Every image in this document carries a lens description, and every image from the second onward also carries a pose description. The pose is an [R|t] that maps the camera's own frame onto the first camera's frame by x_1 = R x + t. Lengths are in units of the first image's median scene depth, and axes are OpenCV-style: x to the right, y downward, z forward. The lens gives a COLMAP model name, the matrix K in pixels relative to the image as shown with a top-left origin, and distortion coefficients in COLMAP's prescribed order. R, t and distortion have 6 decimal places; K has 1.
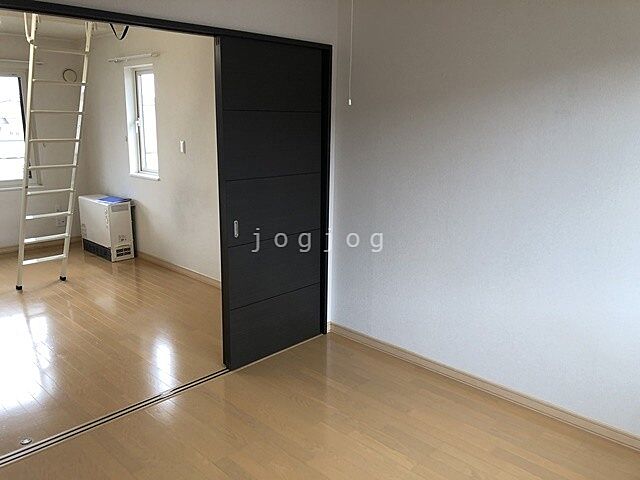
lens RADIAL K [[526.6, 0, 322.5], [0, 526.6, 243.1], [0, 0, 1]] dist [0.050489, -0.072991]
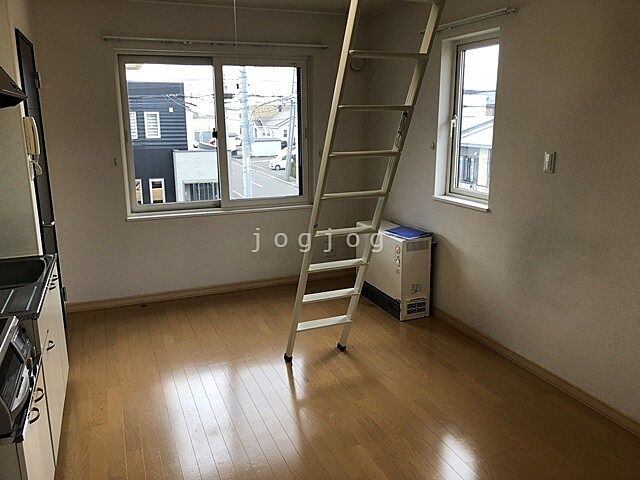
lens RADIAL K [[526.6, 0, 317.8], [0, 526.6, 239.1], [0, 0, 1]] dist [0.050489, -0.072991]
pose [[0.913809, 0.066246, -0.400706, -0.223724], [-0.066572, 0.997695, 0.013125, -0.074815], [0.400652, 0.014682, 0.916113, 0.311544]]
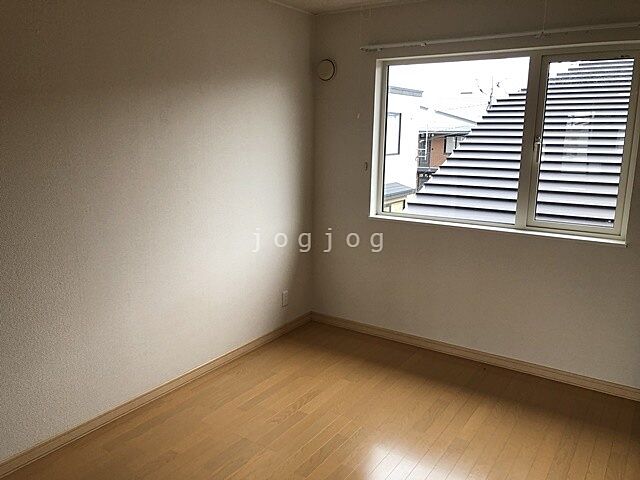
lens RADIAL K [[526.6, 0, 320.5], [0, 526.6, 239.4], [0, 0, 1]] dist [0.050489, -0.072991]
pose [[-0.183553, -0.214749, 0.959266, -0.976784], [0.221585, 0.941691, 0.253214, -0.283954], [-0.957710, 0.259037, -0.125265, 1.164098]]
